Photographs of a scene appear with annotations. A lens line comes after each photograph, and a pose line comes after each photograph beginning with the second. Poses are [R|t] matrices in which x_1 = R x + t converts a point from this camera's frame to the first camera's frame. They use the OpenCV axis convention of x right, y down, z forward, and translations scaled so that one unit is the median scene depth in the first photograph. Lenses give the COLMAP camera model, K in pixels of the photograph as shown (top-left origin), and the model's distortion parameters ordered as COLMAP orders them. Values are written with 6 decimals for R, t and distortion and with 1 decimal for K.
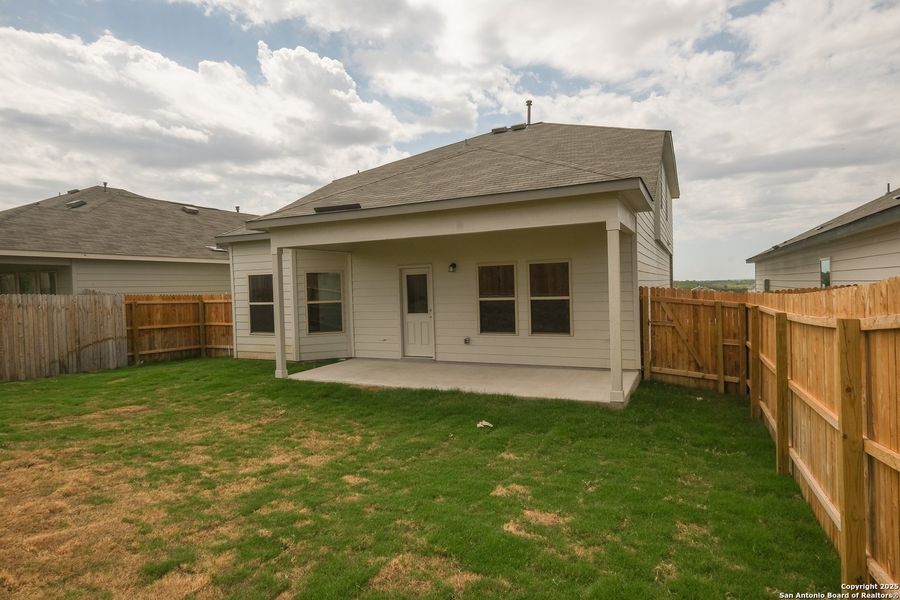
lens RADIAL K [[503.7, 0, 449.1], [0, 503.7, 299.4], [0, 0, 1]] dist [0.004192, -0.002148]
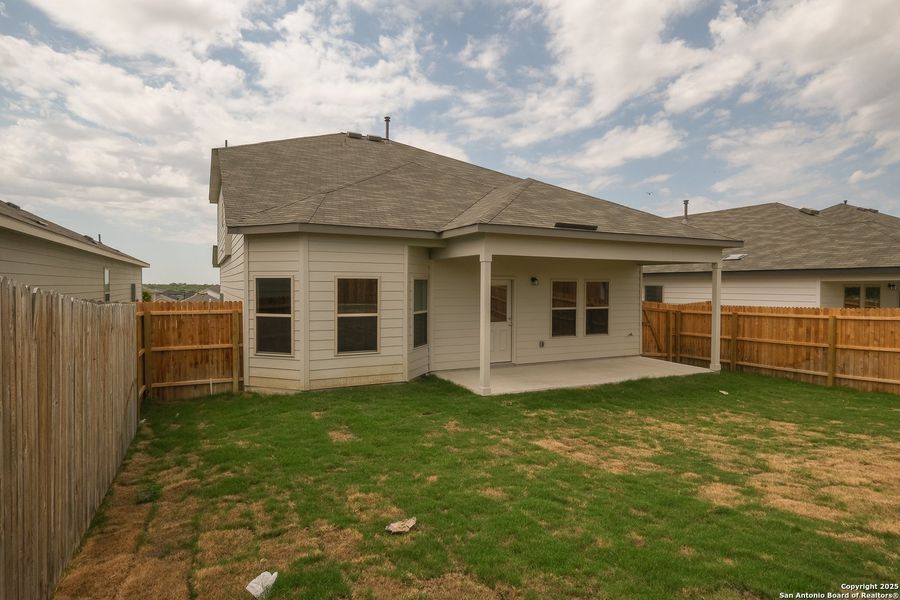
lens RADIAL K [[503.7, 0, 455.2], [0, 503.7, 297.3], [0, 0, 1]] dist [0.004192, -0.002148]
pose [[0.607059, 0.011954, 0.794567, -0.750259], [-0.002573, 0.999911, -0.013078, -0.007968], [-0.794653, 0.005895, 0.607036, 0.329371]]
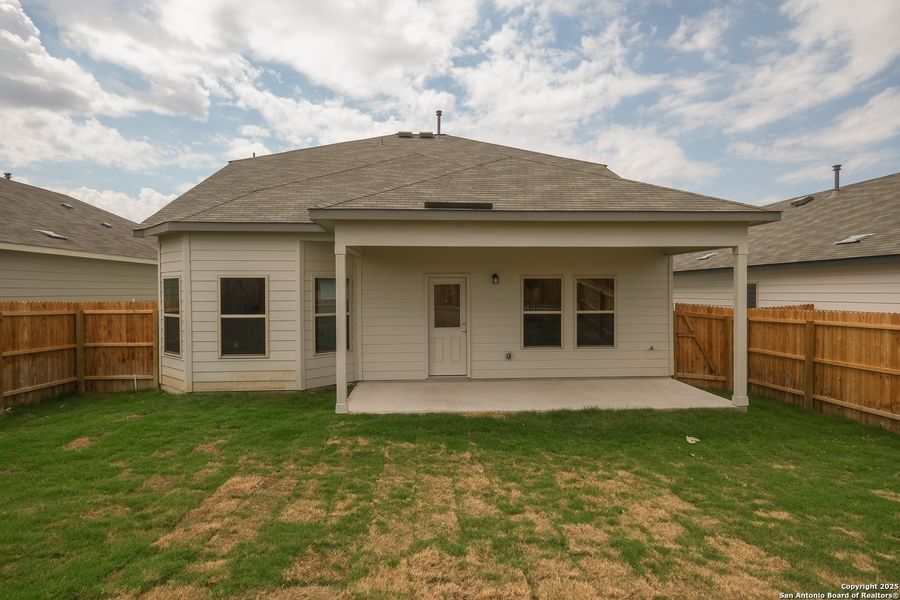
lens RADIAL K [[503.7, 0, 452.3], [0, 503.7, 298.3], [0, 0, 1]] dist [0.004192, -0.002148]
pose [[0.870148, 0.017609, 0.492476, -0.389247], [-0.008670, 0.999754, -0.020429, -0.004689], [-0.492715, 0.013506, 0.870086, 0.162438]]
